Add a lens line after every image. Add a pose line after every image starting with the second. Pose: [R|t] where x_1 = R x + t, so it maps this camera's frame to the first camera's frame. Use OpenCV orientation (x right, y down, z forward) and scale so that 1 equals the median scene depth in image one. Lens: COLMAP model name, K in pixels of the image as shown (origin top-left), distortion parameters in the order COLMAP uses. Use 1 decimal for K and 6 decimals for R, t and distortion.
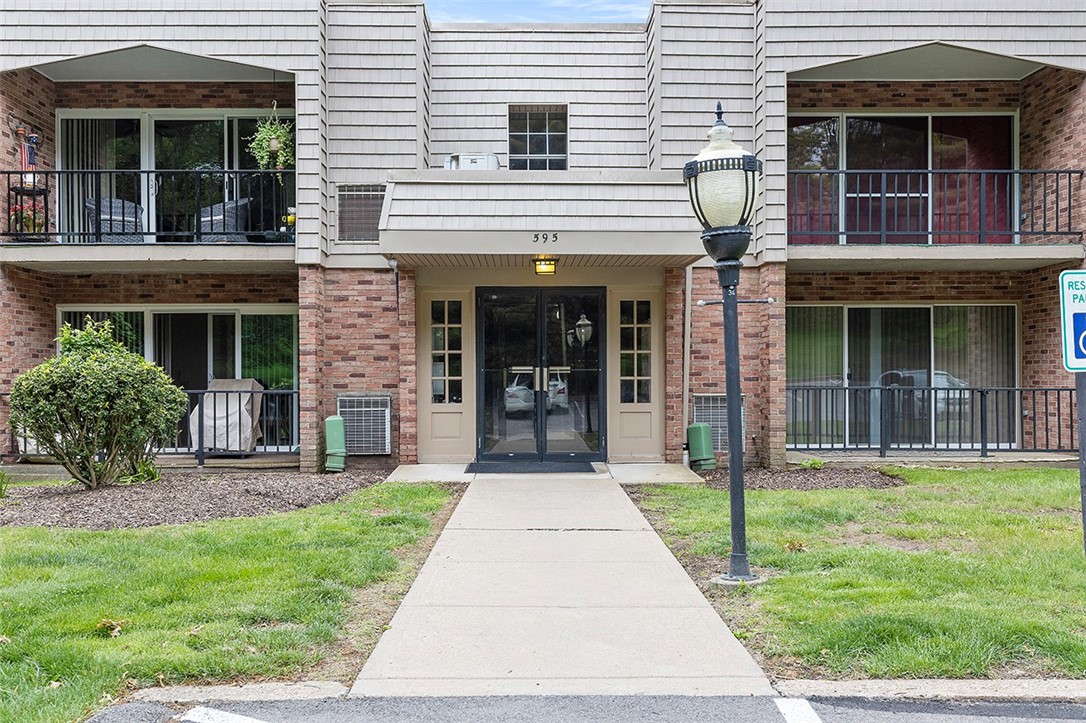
lens RADIAL K [[1074.4, 0, 549.3], [0, 1074.4, 383.1], [0, 0, 1]] dist [0.011347, 0.000000]
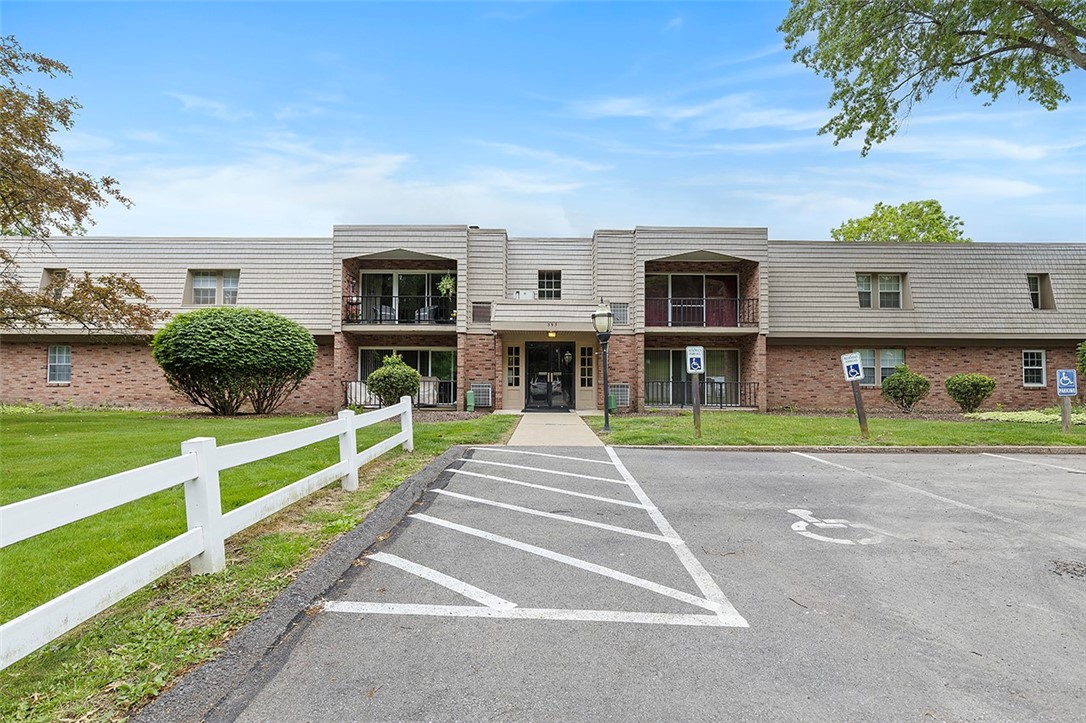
lens RADIAL K [[562.5, 0, 549.7], [0, 562.5, 360.5], [0, 0, 1]] dist [0.011162, -0.000166]
pose [[0.999947, 0.007605, -0.006948, 0.000710], [-0.007880, 0.999148, -0.040517, 0.011014], [0.006634, 0.040569, 0.999155, -0.355848]]
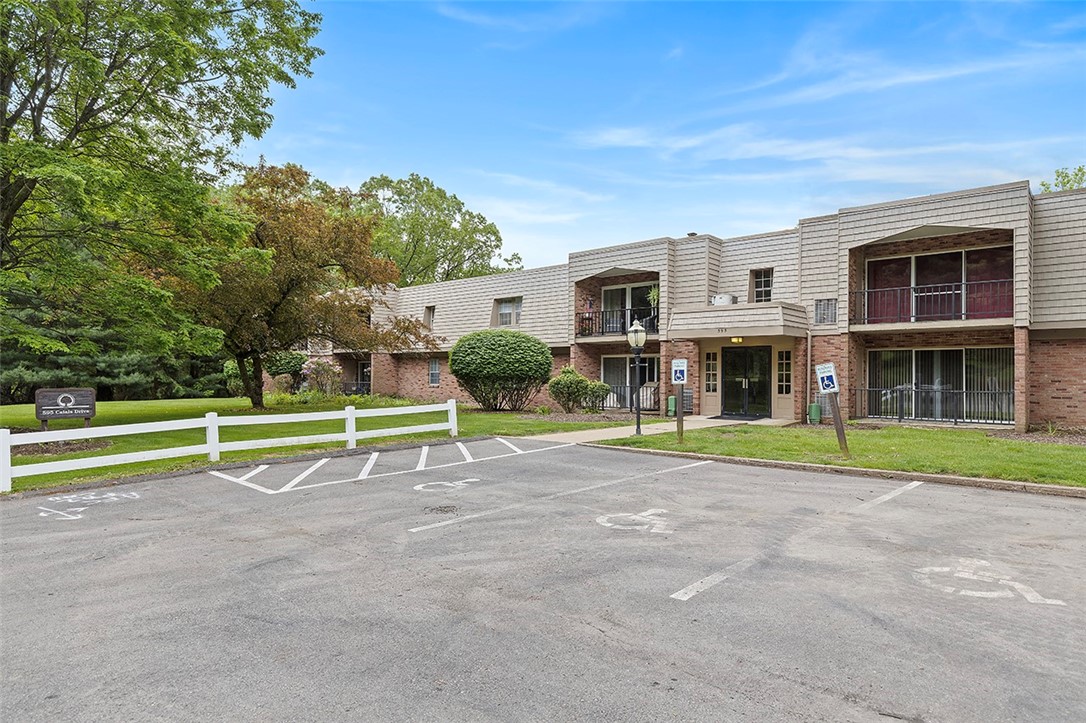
lens RADIAL K [[639.8, 0, 540.8], [0, 639.8, 363.8], [0, 0, 1]] dist [0.011124, 0.001496]
pose [[0.743467, -0.006881, -0.668737, 0.628003], [-0.012182, 0.999642, -0.023829, -0.008133], [0.668661, 0.025863, 0.743117, -0.414269]]
